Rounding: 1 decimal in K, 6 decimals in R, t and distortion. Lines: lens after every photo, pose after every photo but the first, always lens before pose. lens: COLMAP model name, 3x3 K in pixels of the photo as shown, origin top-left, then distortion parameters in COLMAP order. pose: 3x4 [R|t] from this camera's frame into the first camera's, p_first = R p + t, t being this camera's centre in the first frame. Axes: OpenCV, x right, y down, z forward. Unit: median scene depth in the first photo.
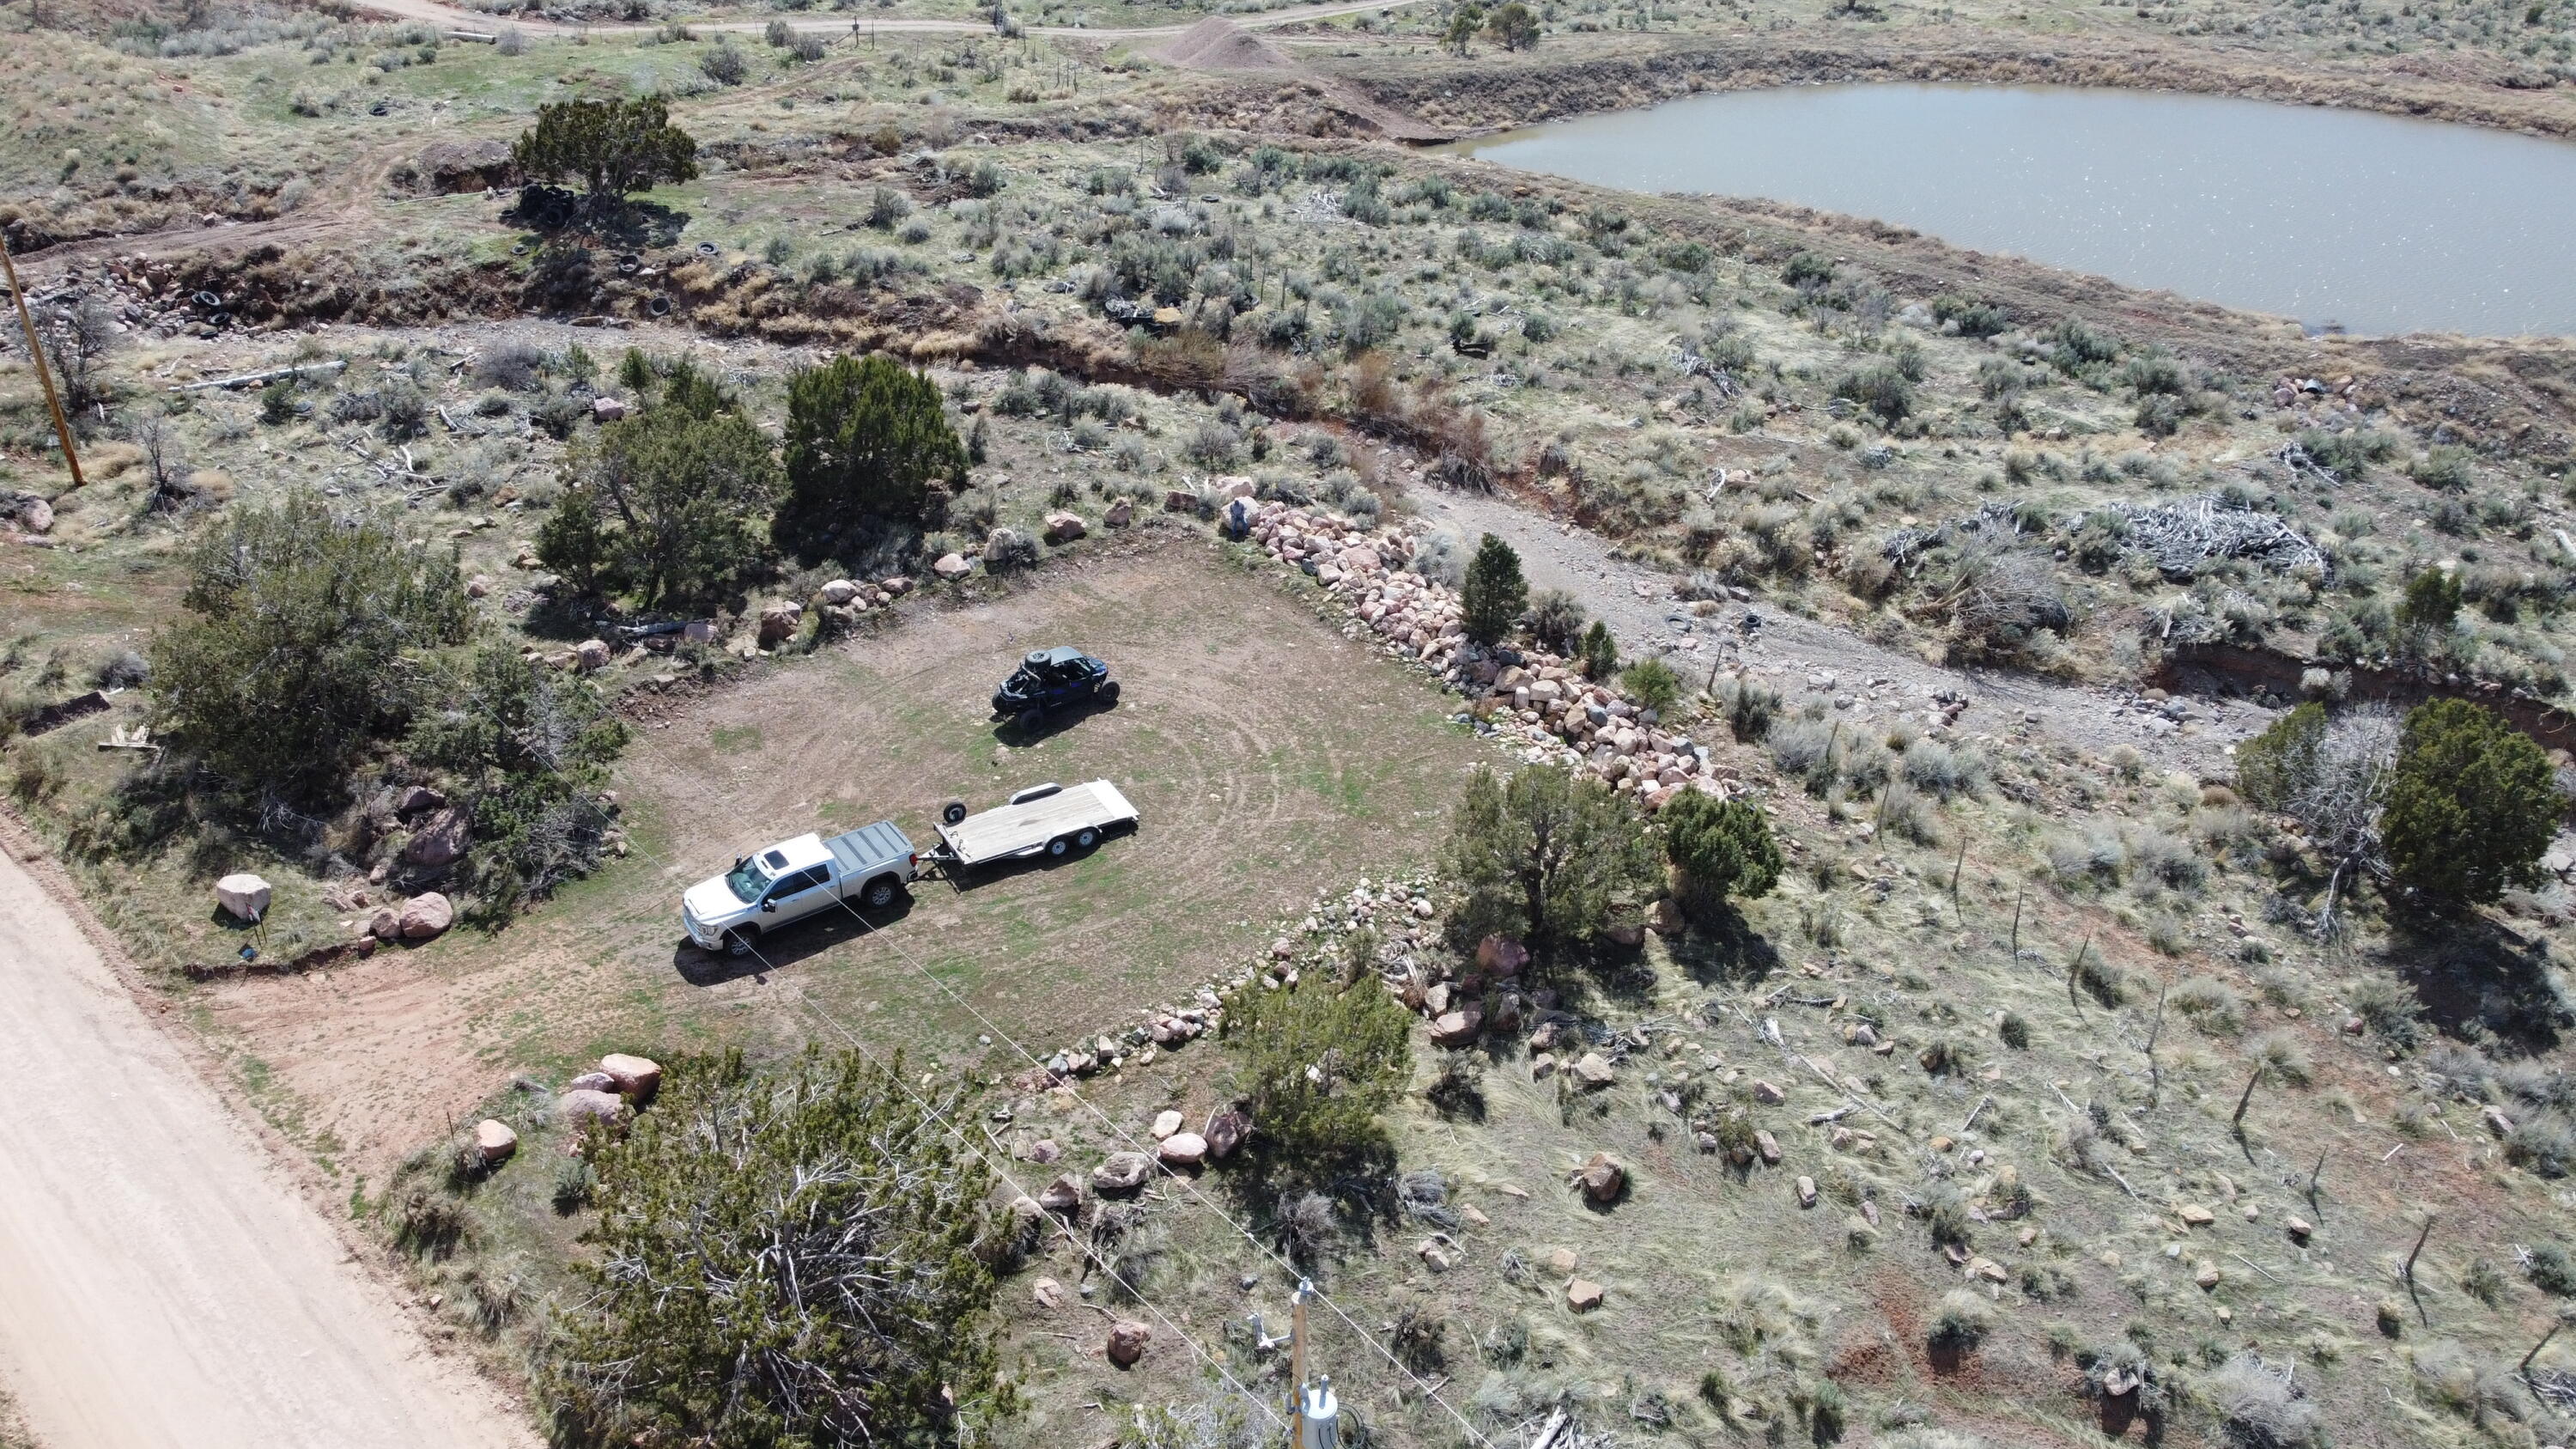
lens RADIAL K [[1954.0, 0, 1278.7], [0, 1954.0, 706.9], [0, 0, 1]] dist [0.000003, -0.008947]
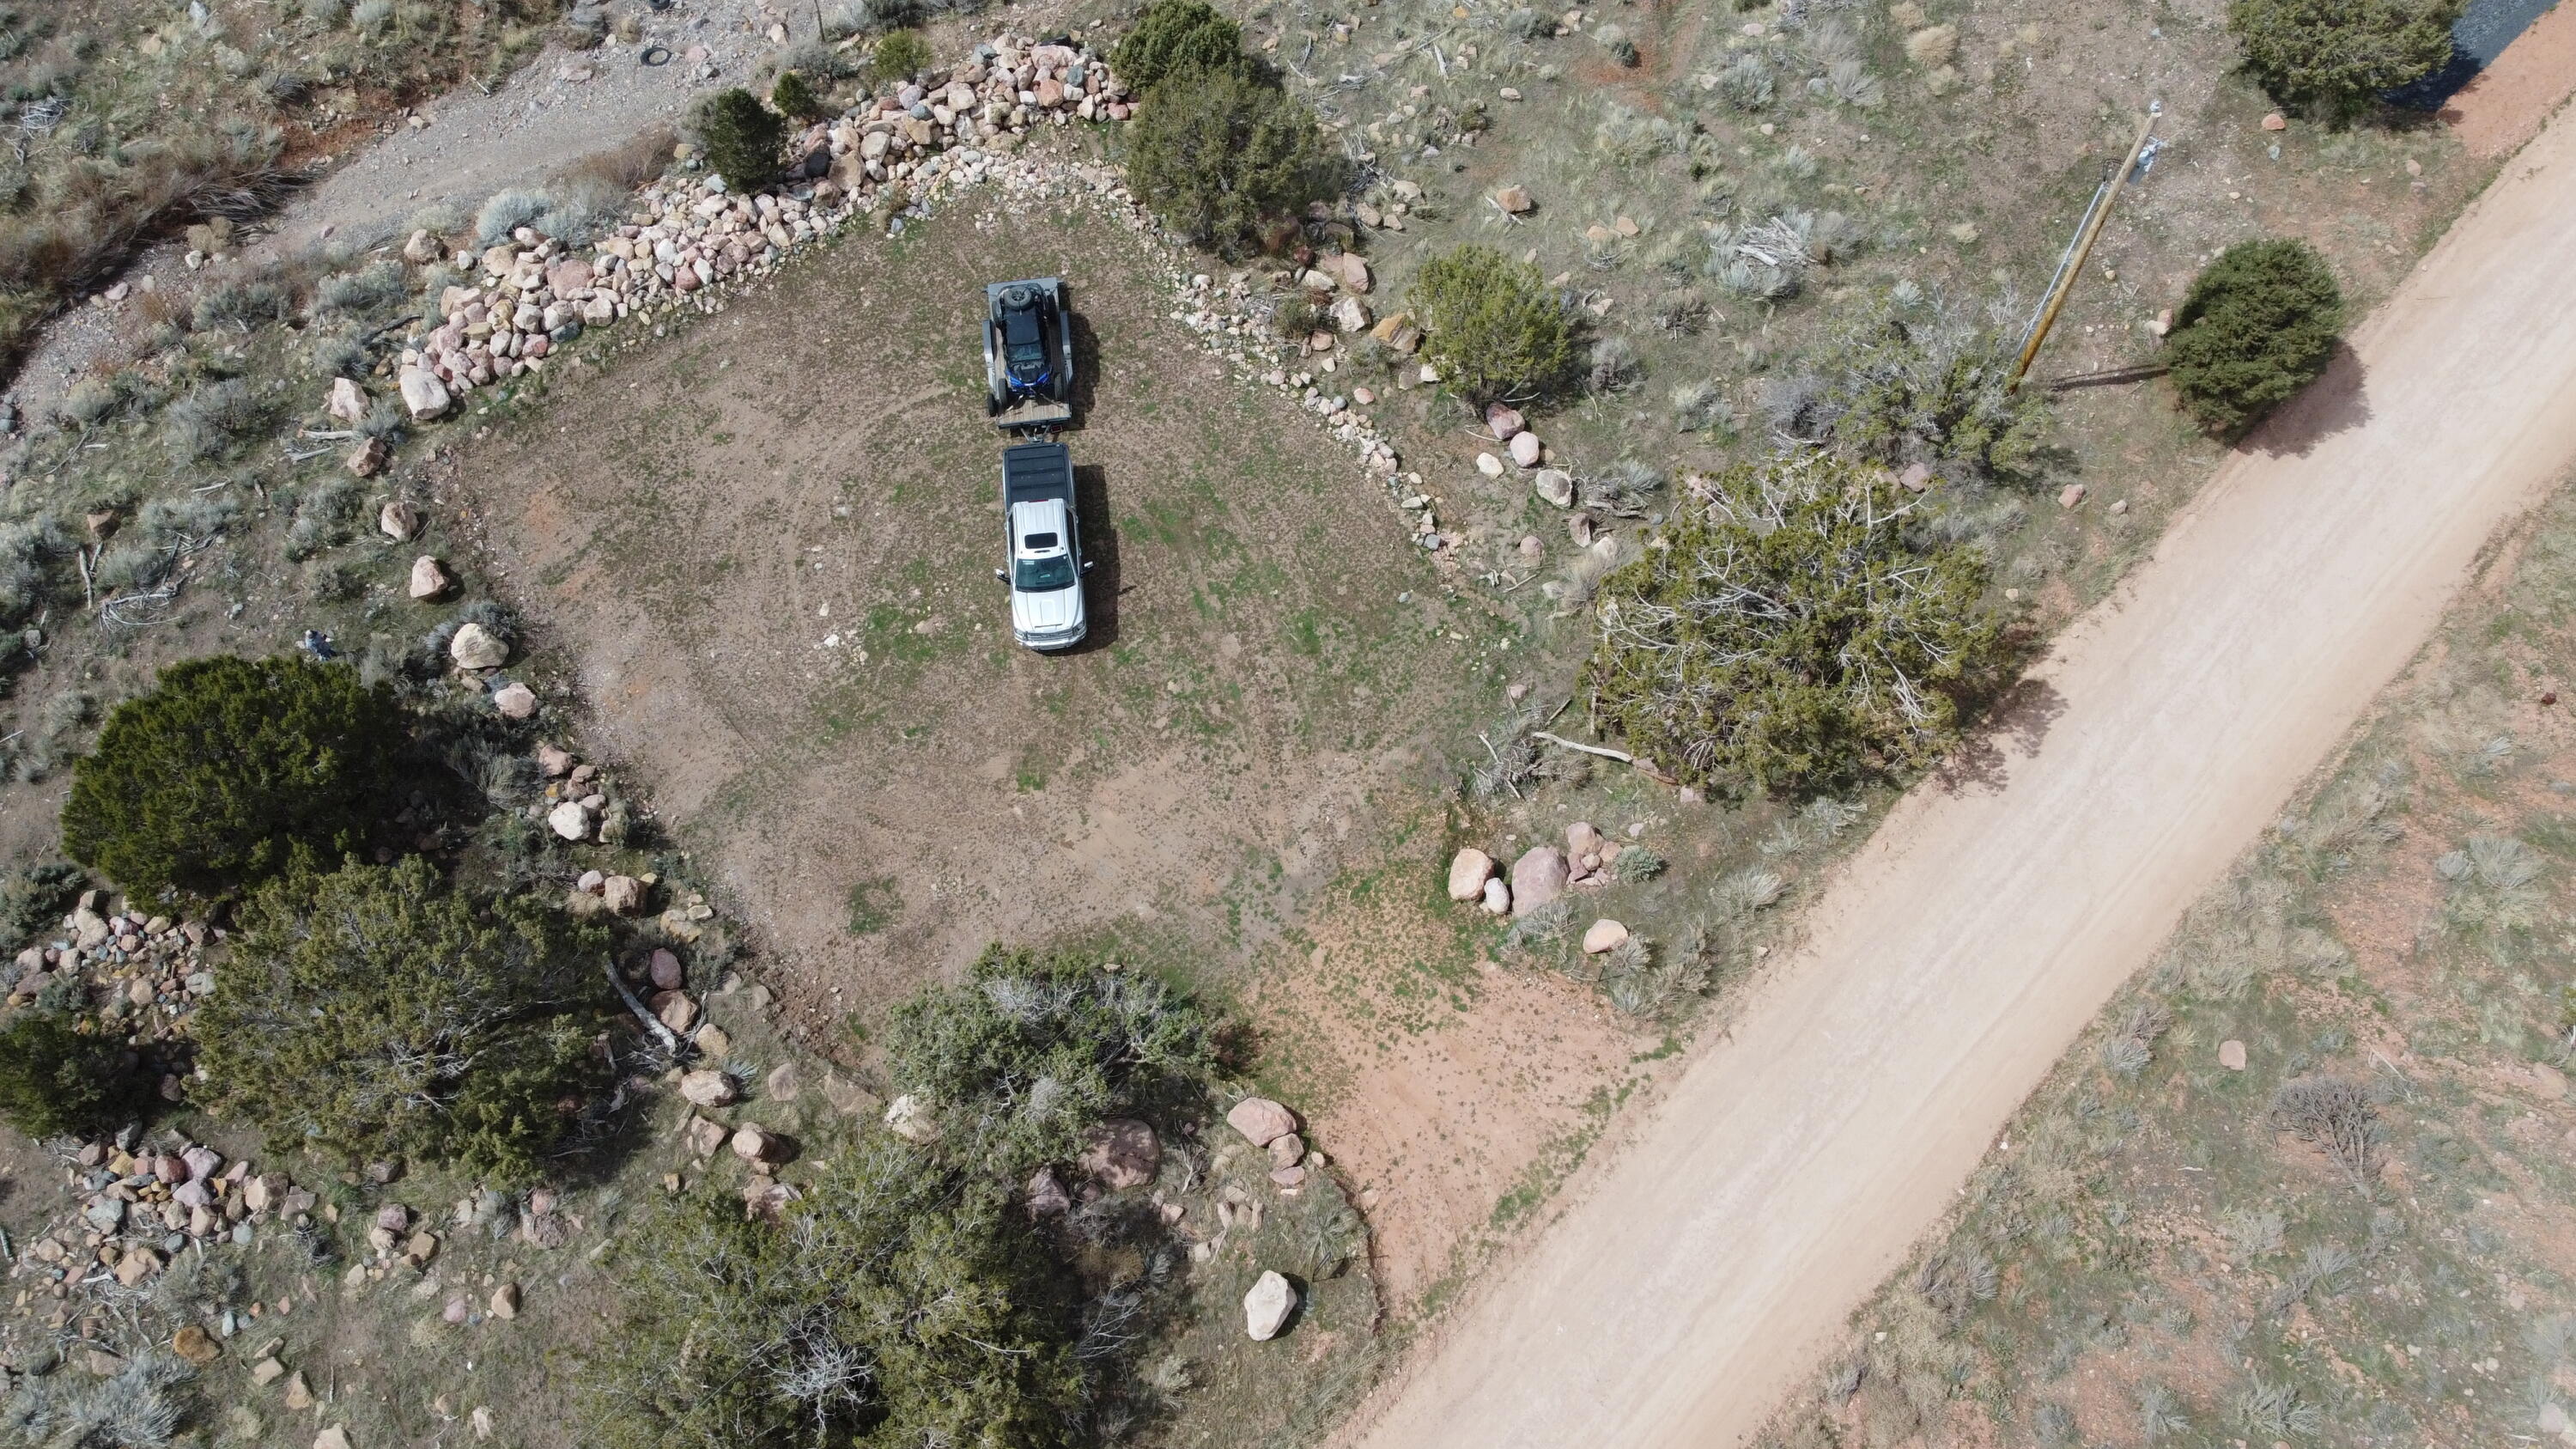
lens RADIAL K [[1954.0, 0, 1274.0], [0, 1954.0, 709.4], [0, 0, 1]] dist [0.000003, -0.008947]
pose [[0.019774, -0.894588, 0.446453, -0.548471], [0.530307, 0.387935, 0.753844, -0.530355], [-0.847575, 0.221851, 0.482078, 0.421365]]
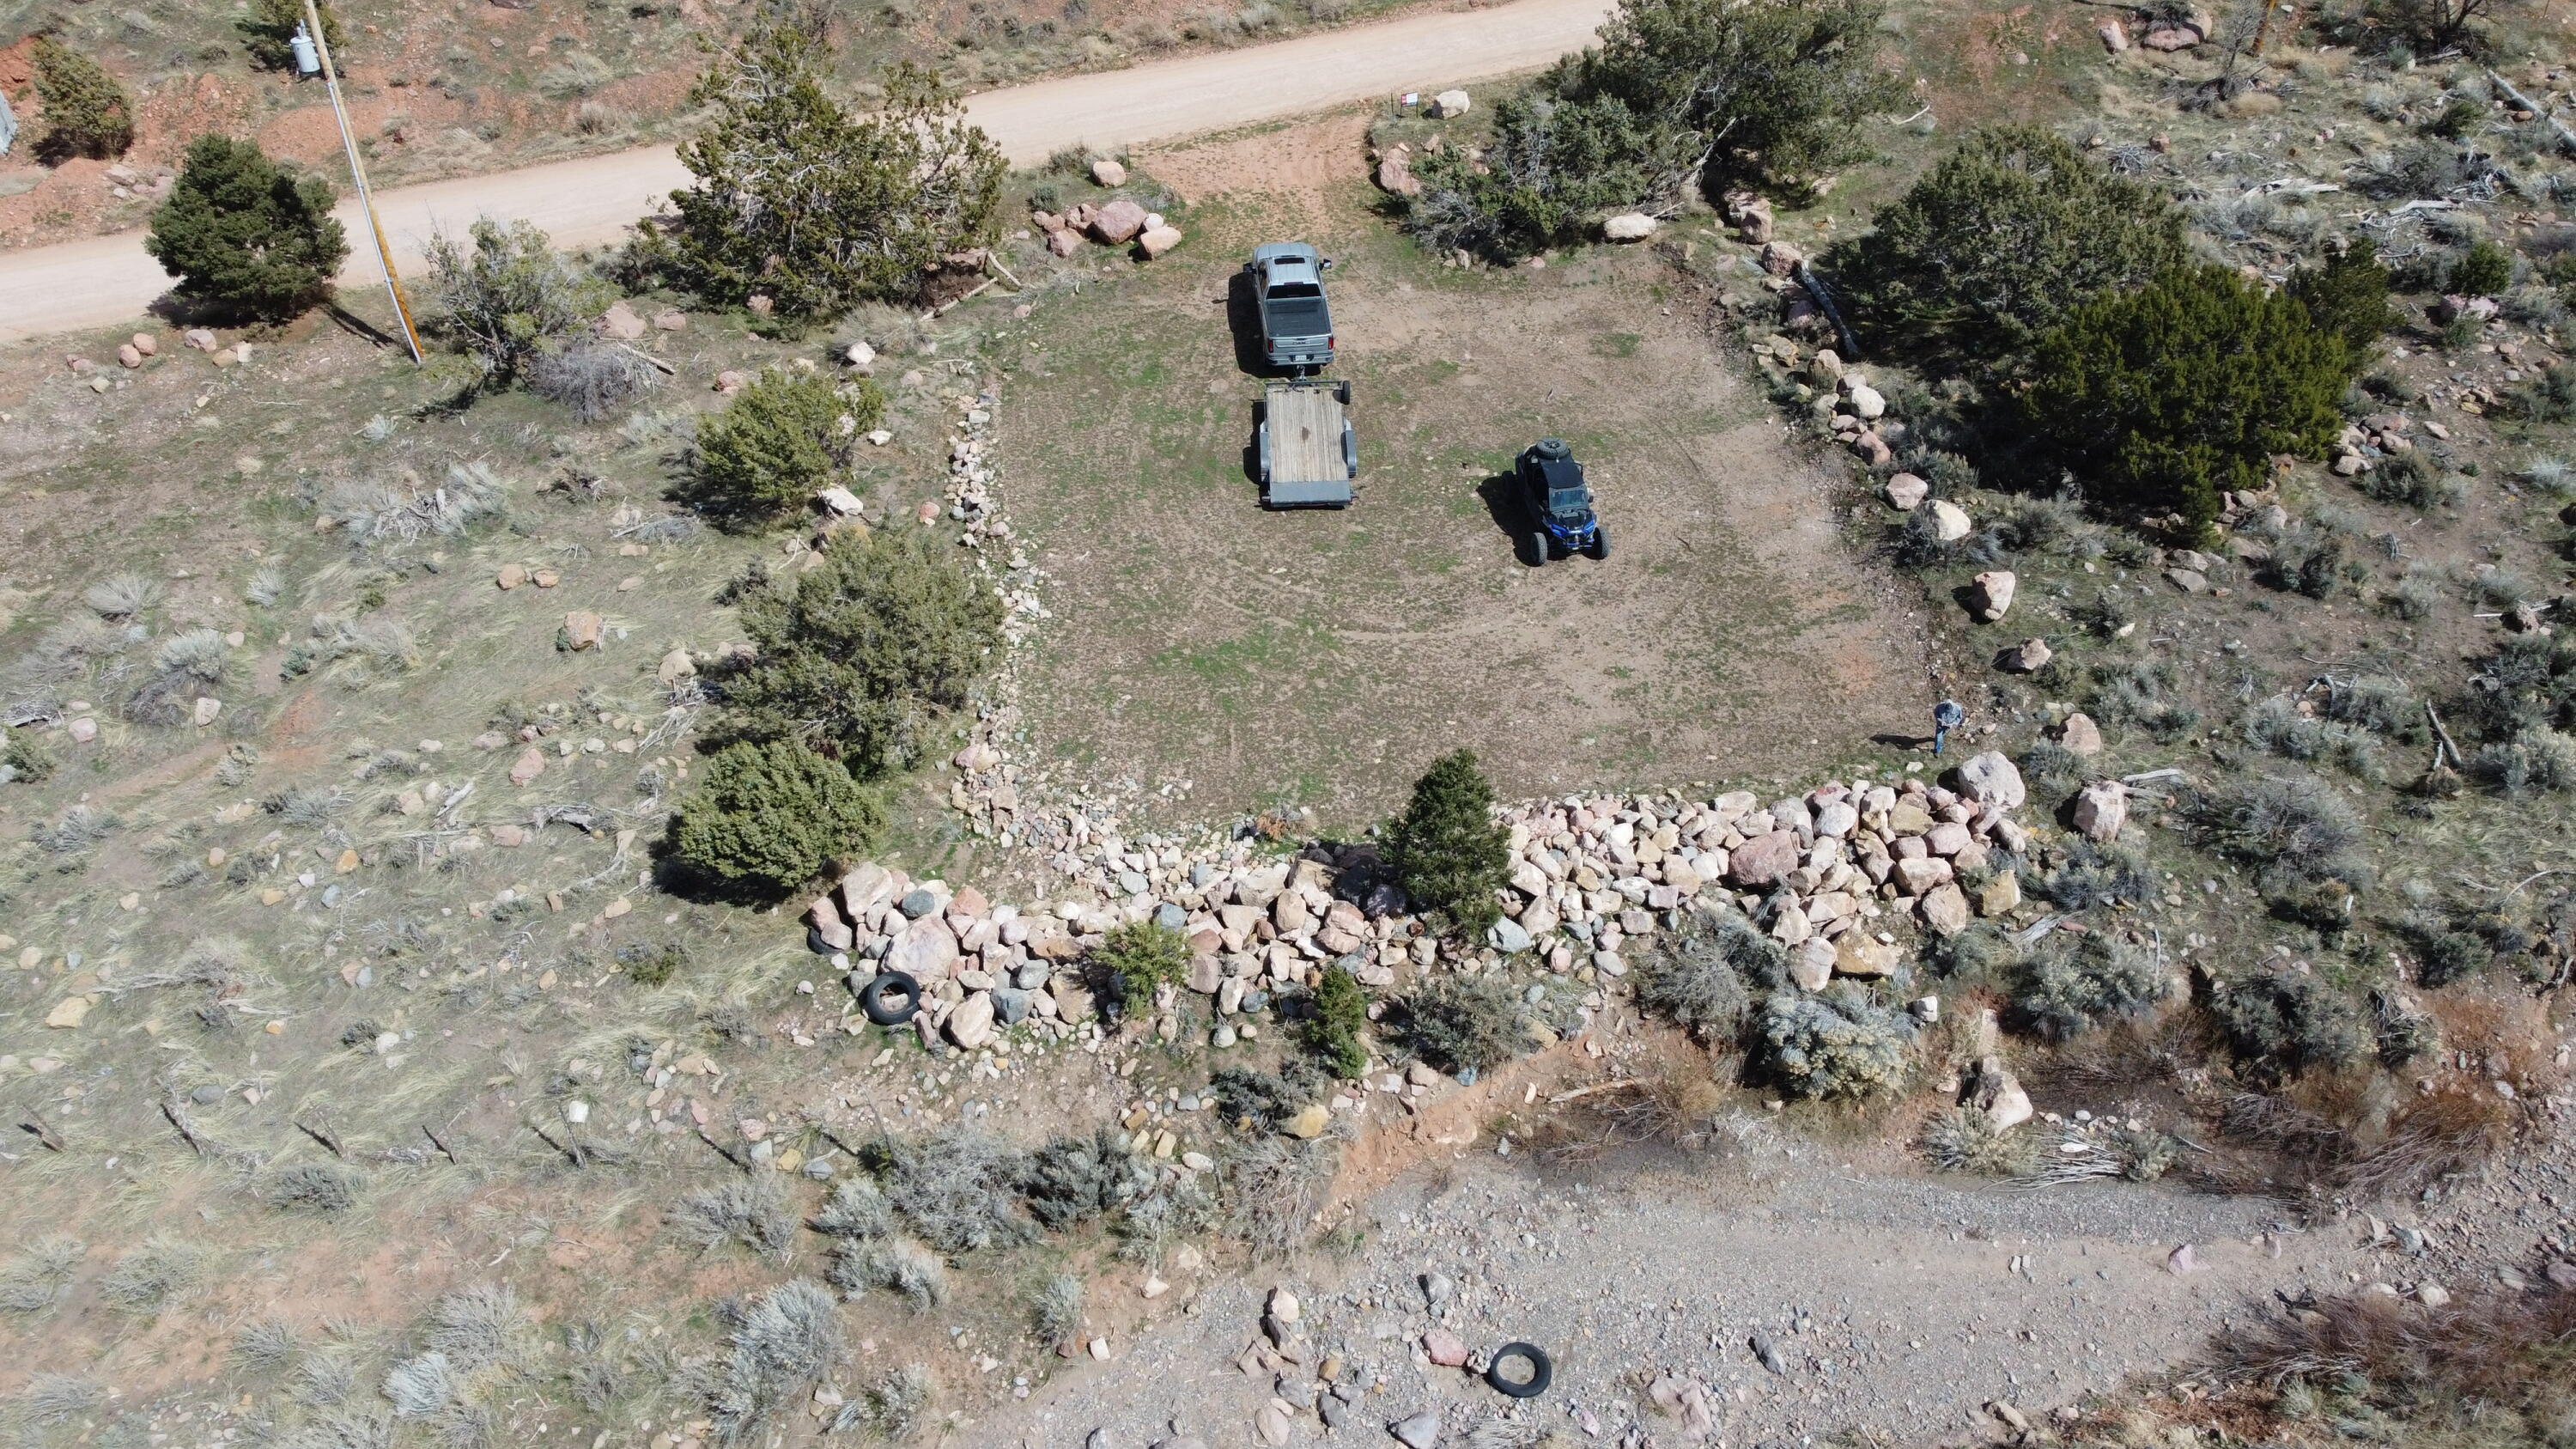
lens RADIAL K [[1954.0, 0, 1277.3], [0, 1954.0, 719.3], [0, 0, 1]] dist [0.000003, -0.008947]
pose [[-0.500401, 0.541484, -0.675569, 0.526767], [-0.447140, 0.506545, 0.737209, -0.499506], [0.741394, 0.670974, -0.011357, 0.973846]]
